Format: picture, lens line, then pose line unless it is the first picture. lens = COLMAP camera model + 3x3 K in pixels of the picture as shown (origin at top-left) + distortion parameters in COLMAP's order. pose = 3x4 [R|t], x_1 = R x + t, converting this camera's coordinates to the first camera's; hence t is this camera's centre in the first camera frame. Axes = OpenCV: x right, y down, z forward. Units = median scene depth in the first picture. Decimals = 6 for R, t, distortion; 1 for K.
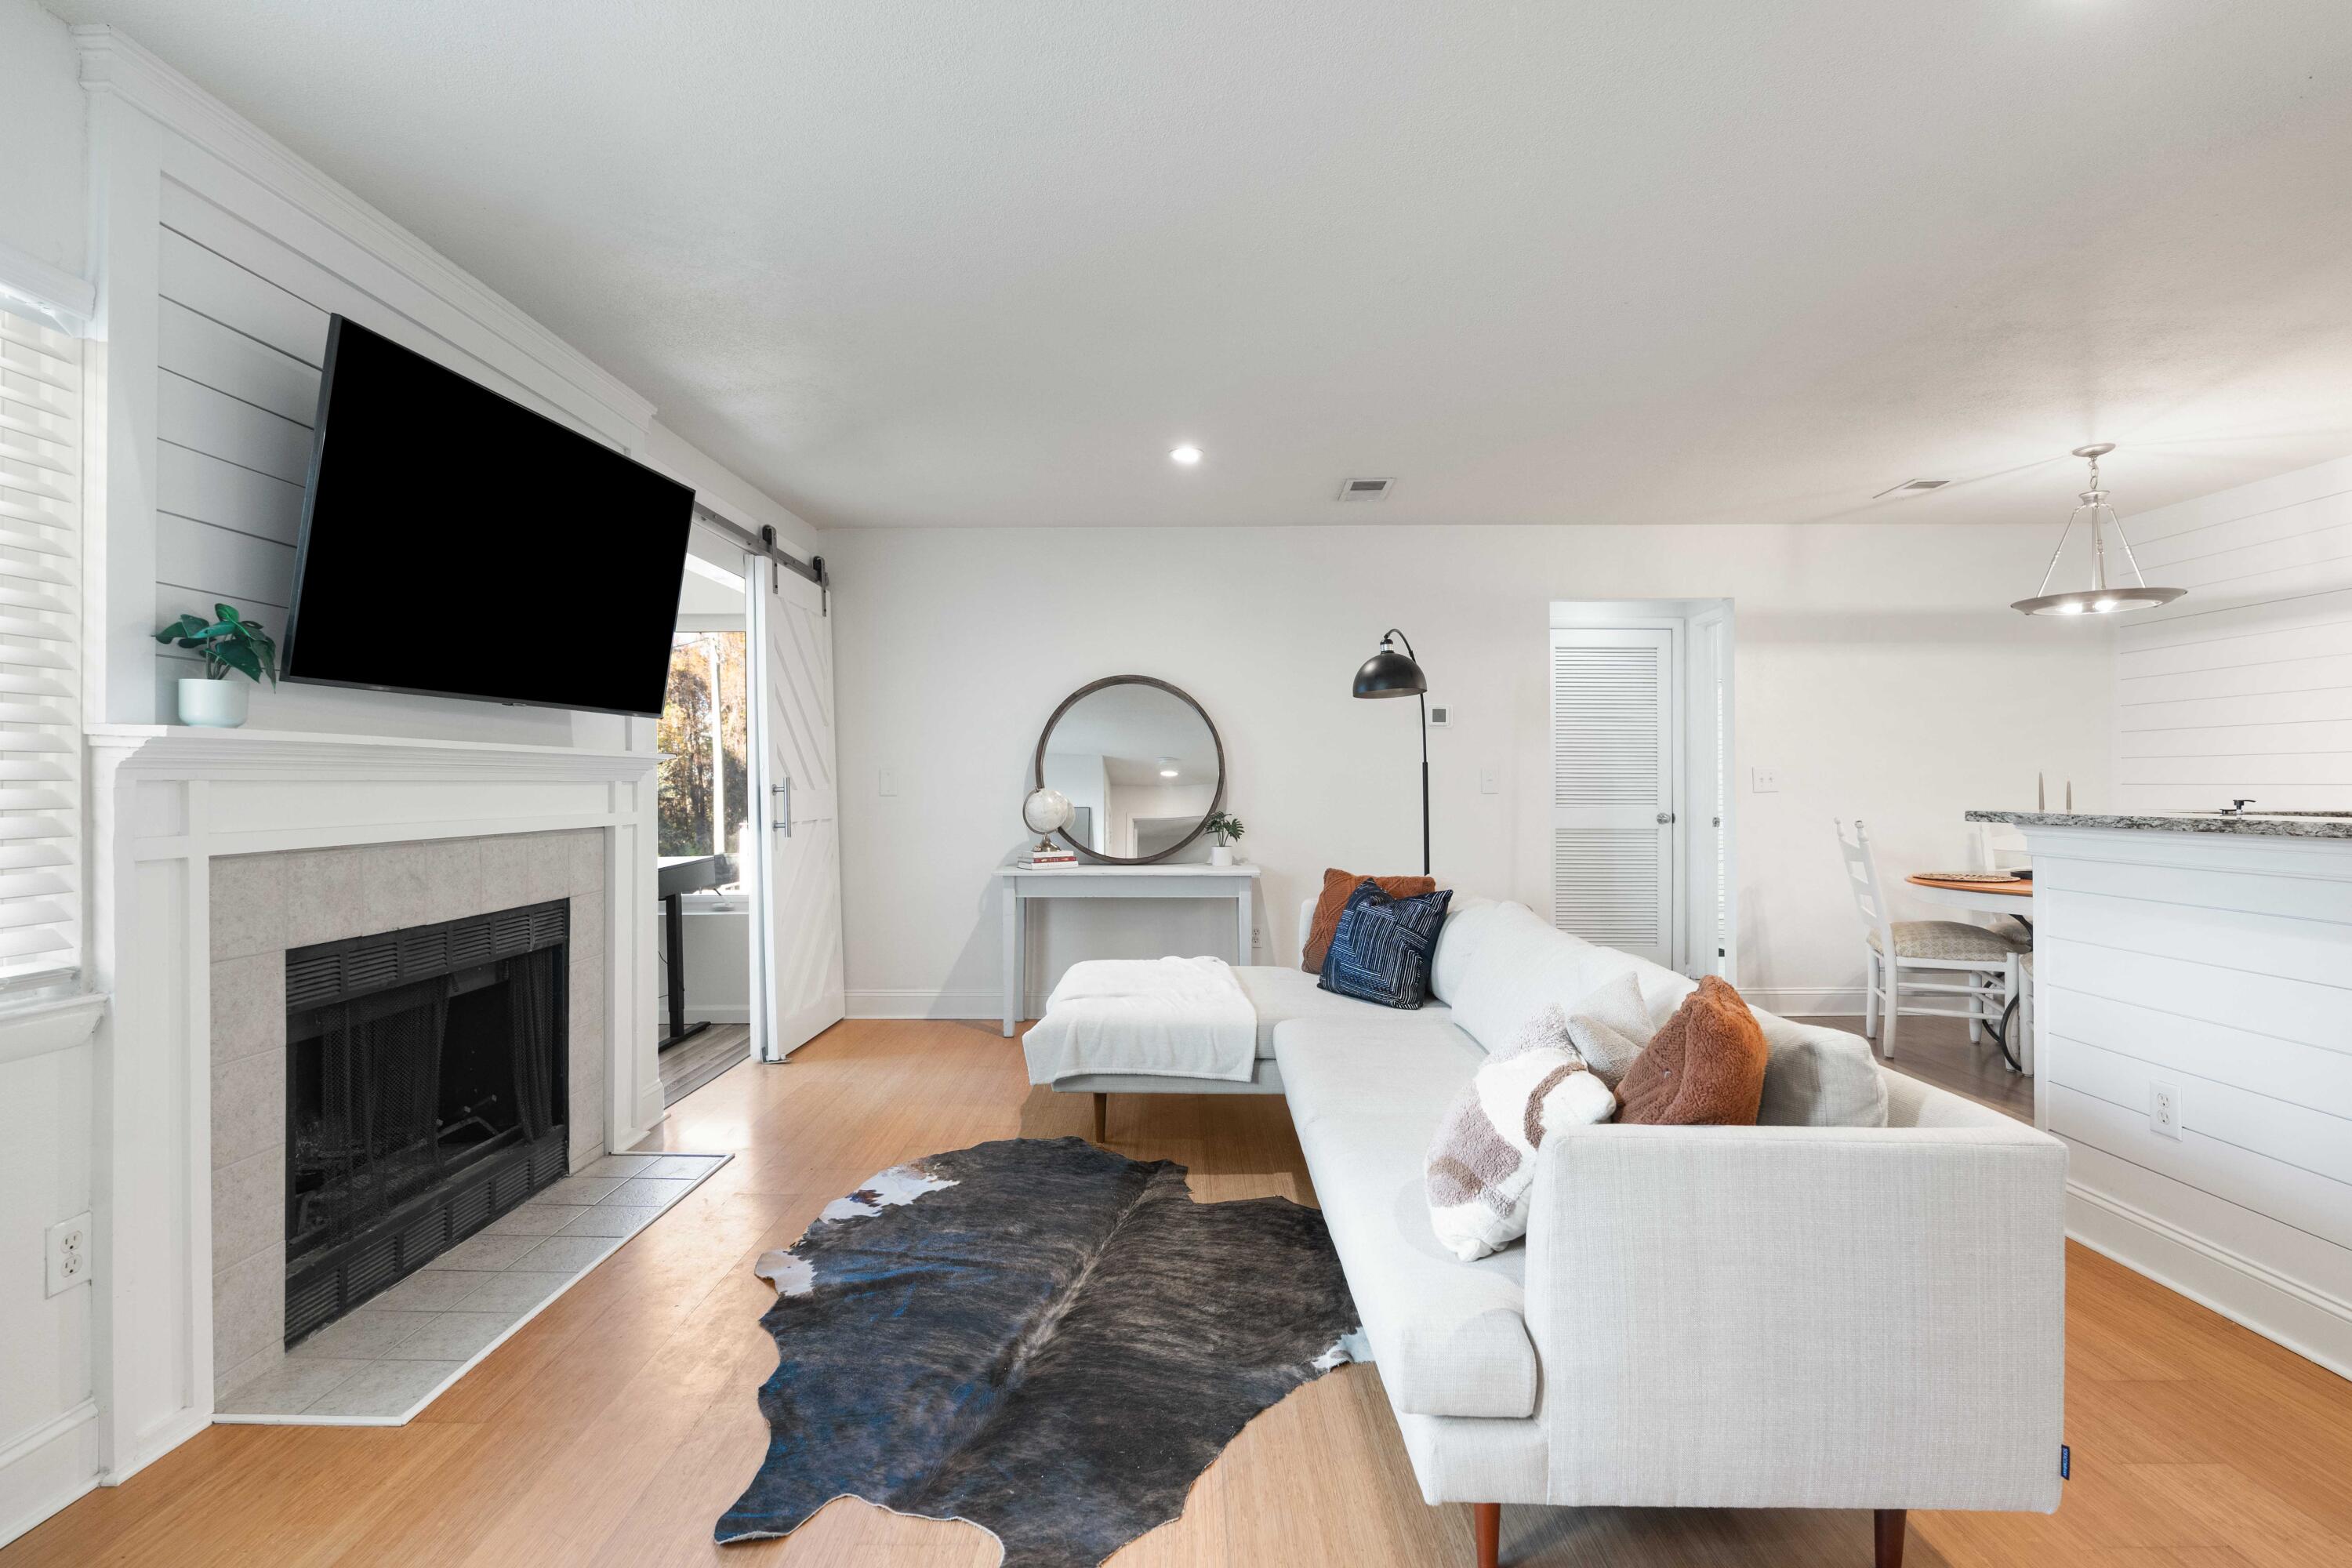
lens RADIAL K [[1075.0, 0, 1163.8], [0, 1075.0, 771.1], [0, 0, 1]] dist [-0.012174, 0.003660]
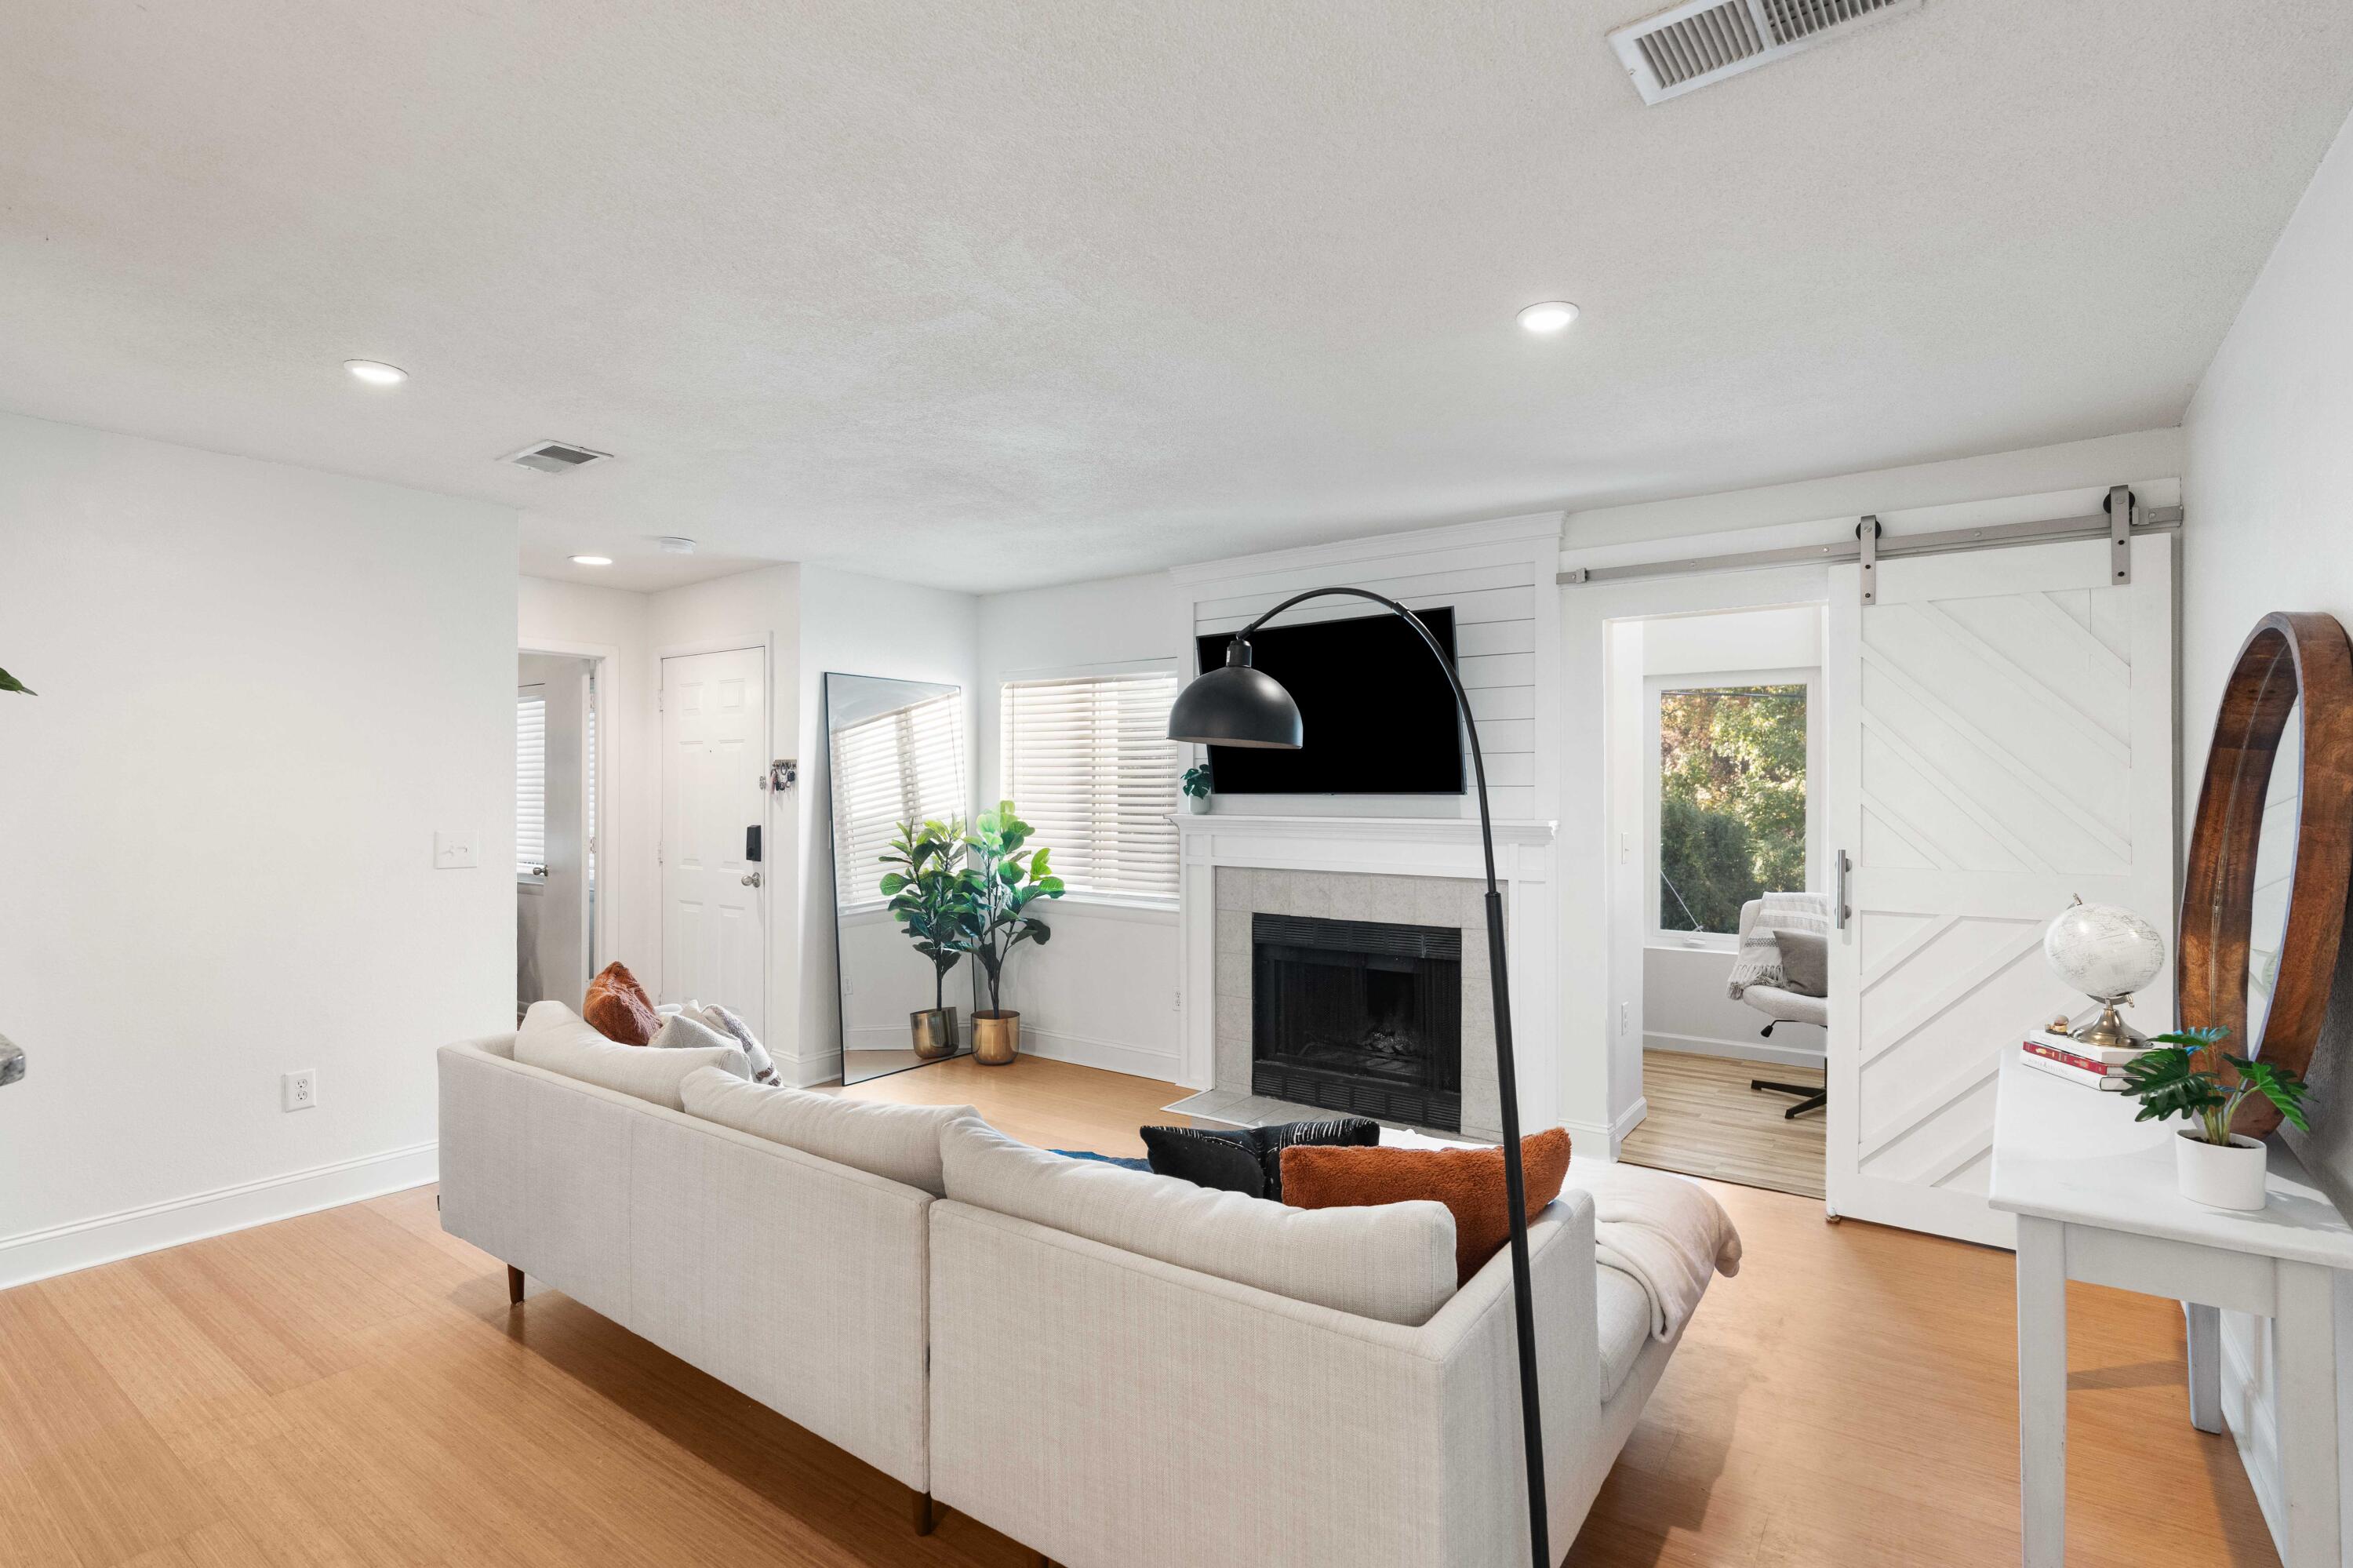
lens RADIAL K [[1075.4, 0, 1175.0], [0, 1075.4, 784.6], [0, 0, 1]] dist [-0.012174, 0.003660]
pose [[-0.559865, -0.004554, -0.828572, 0.776999], [0.007900, 0.999910, -0.010834, -0.051756], [0.828546, -0.012611, -0.559778, 1.476783]]
